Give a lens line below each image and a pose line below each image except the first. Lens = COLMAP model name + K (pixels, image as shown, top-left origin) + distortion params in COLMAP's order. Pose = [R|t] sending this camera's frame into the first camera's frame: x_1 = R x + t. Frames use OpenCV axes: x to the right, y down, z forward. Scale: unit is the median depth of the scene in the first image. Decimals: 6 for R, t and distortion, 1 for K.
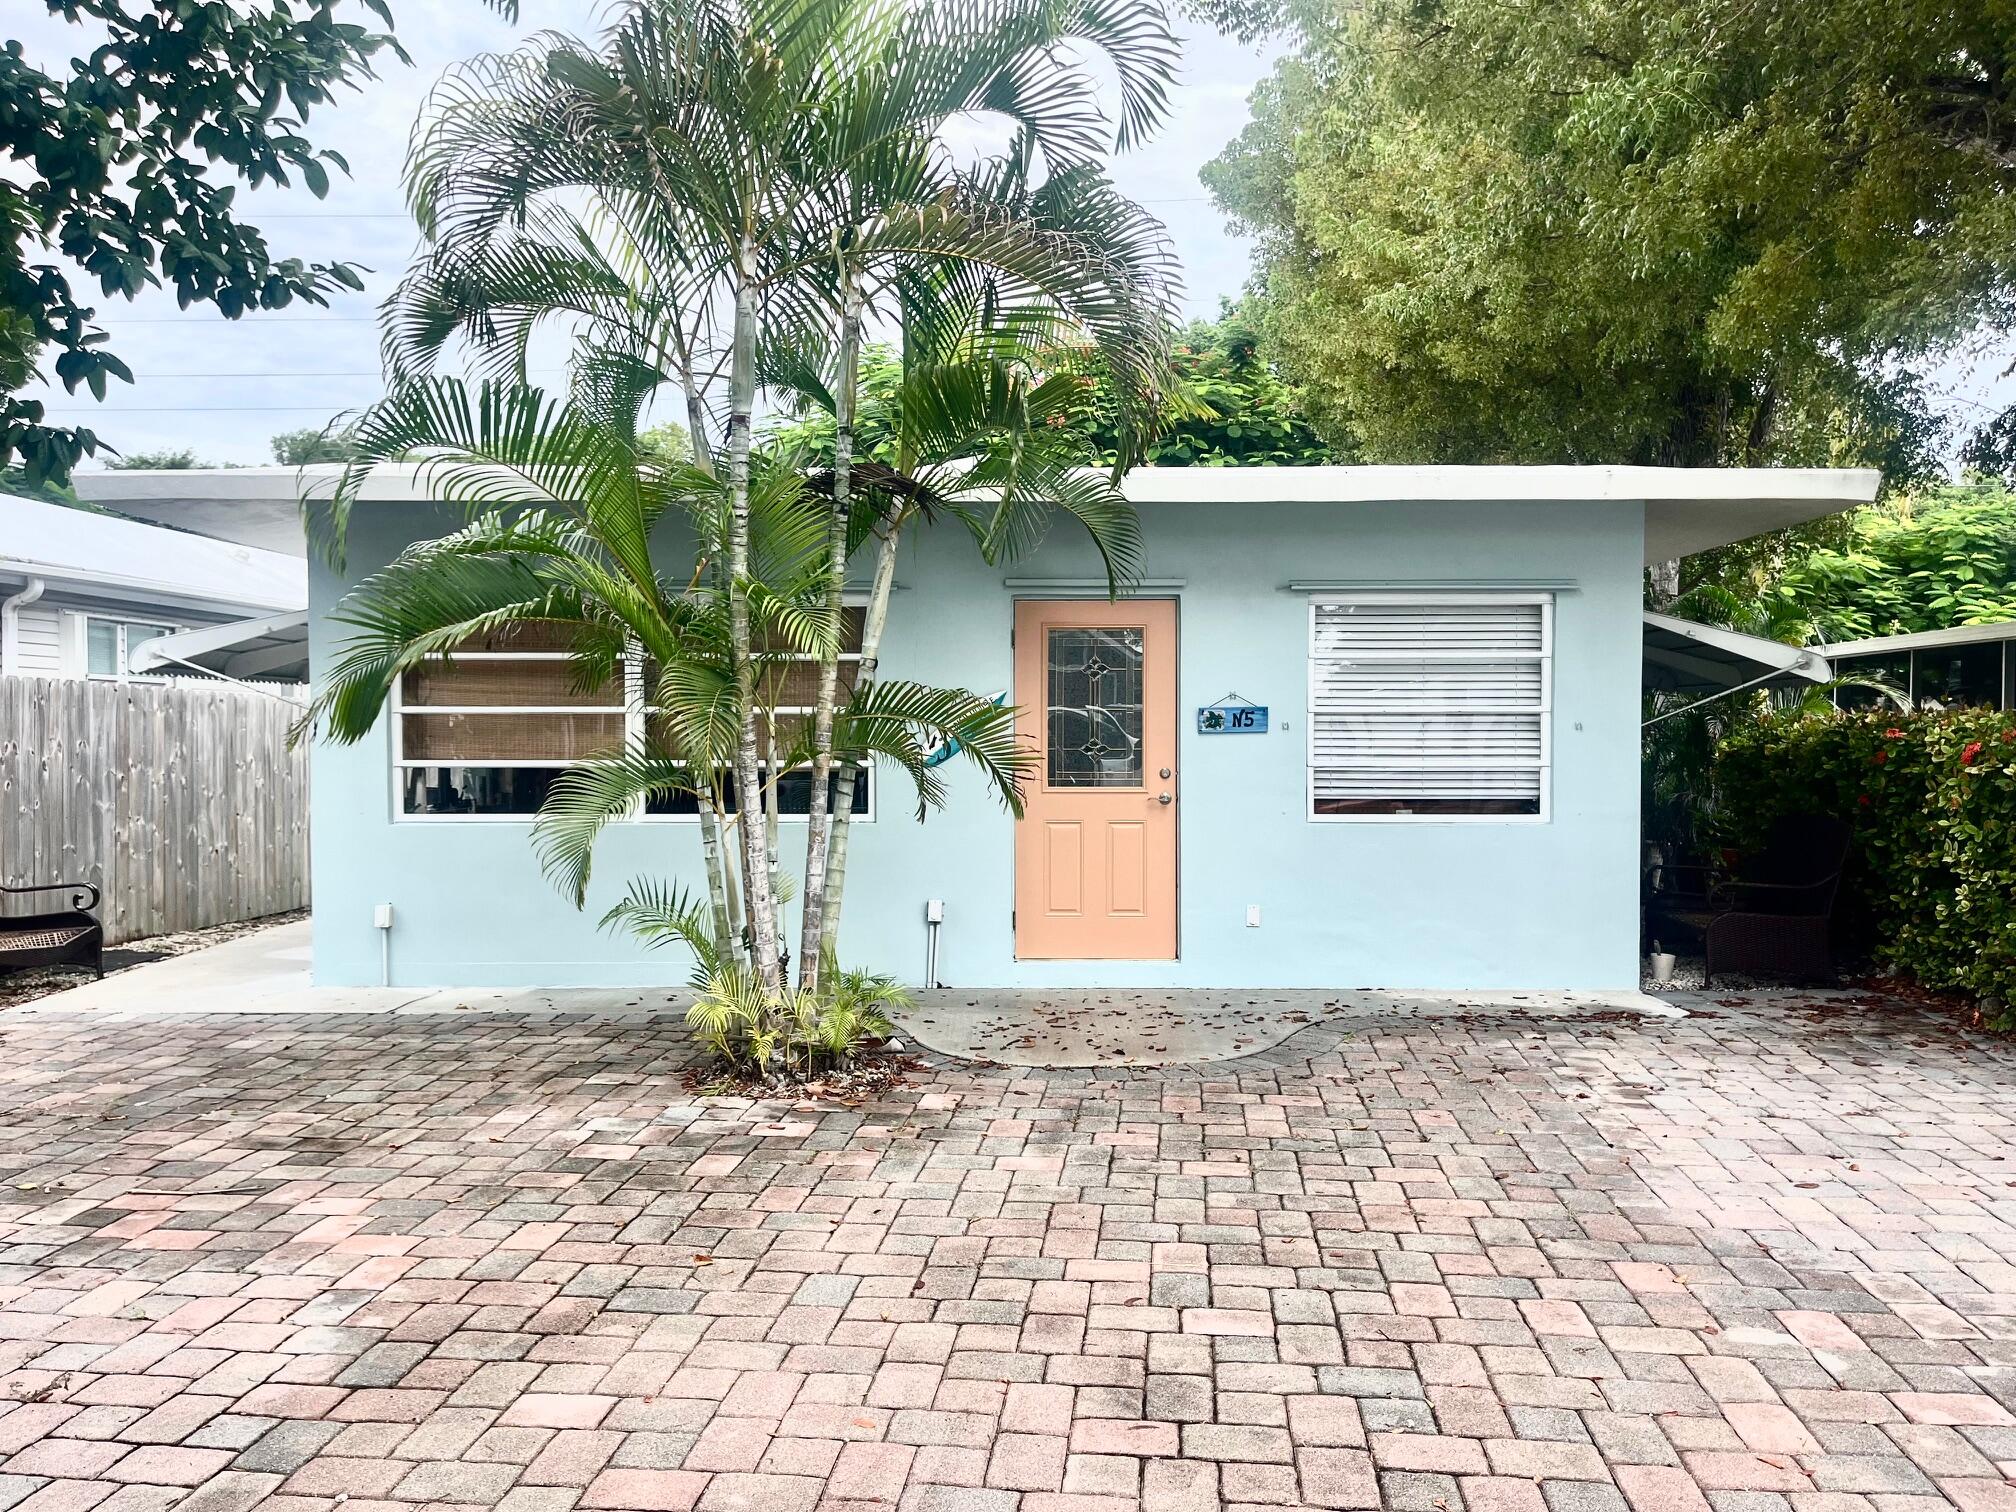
lens RADIAL K [[1519.1, 0, 1003.4], [0, 1519.1, 751.9], [0, 0, 1]] dist [0.035315, -0.047342]
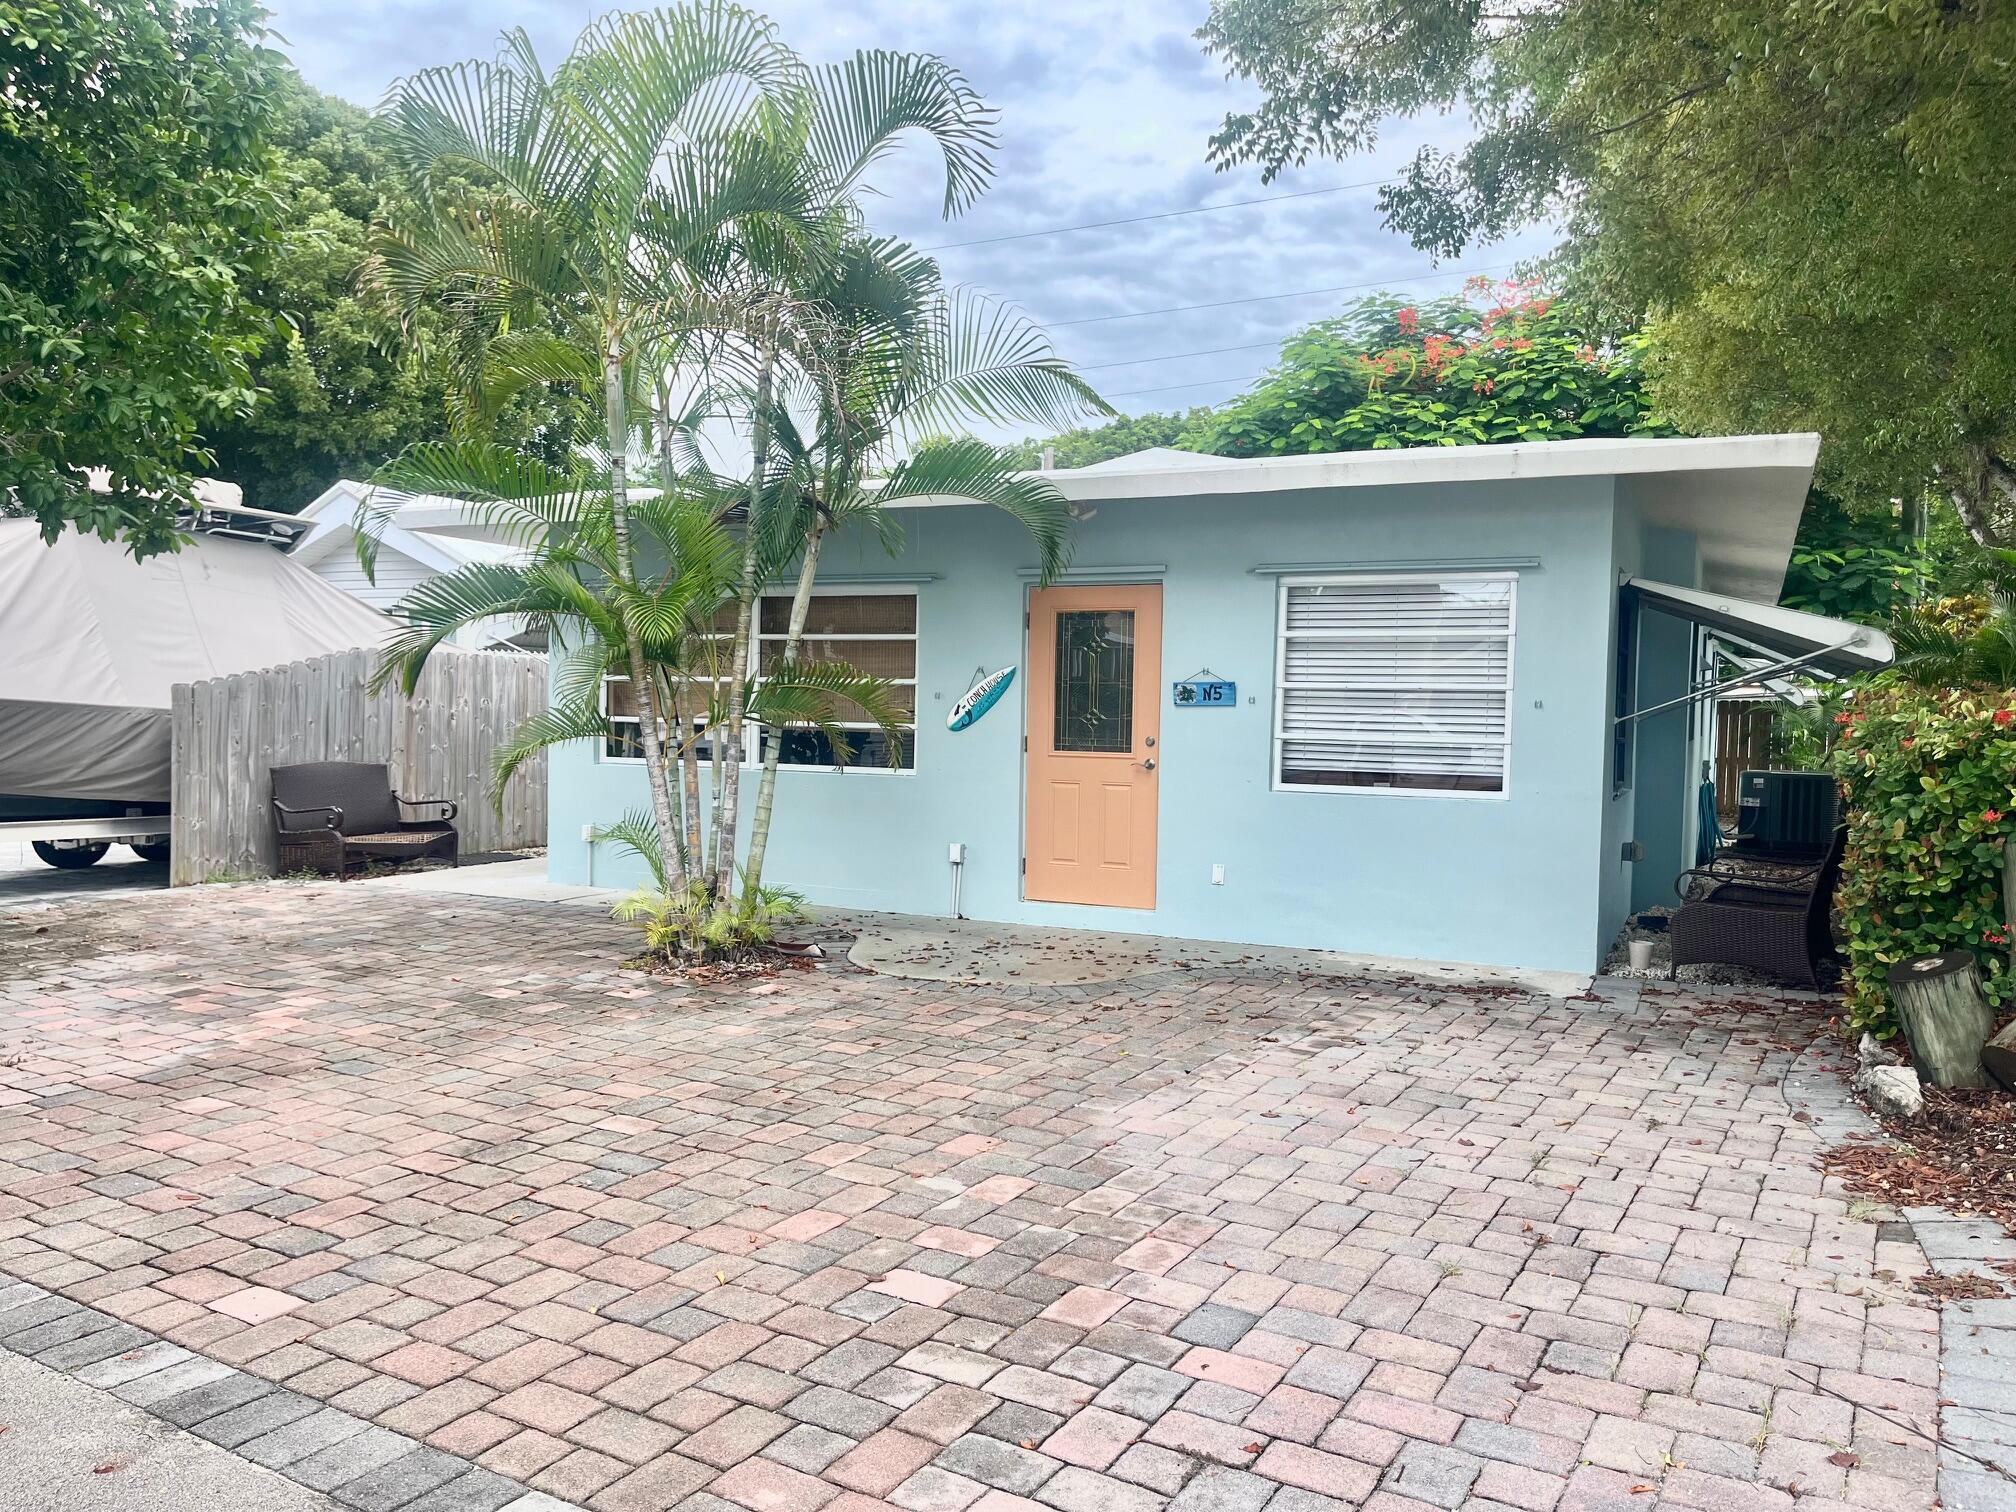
lens RADIAL K [[1519.1, 0, 1009.4], [0, 1519.1, 755.2], [0, 0, 1]] dist [0.035315, -0.047342]
pose [[0.908693, 0.030321, -0.416363, 0.792375], [-0.021768, 0.999443, 0.025277, -0.002611], [0.416898, -0.013905, 0.908847, -0.082643]]
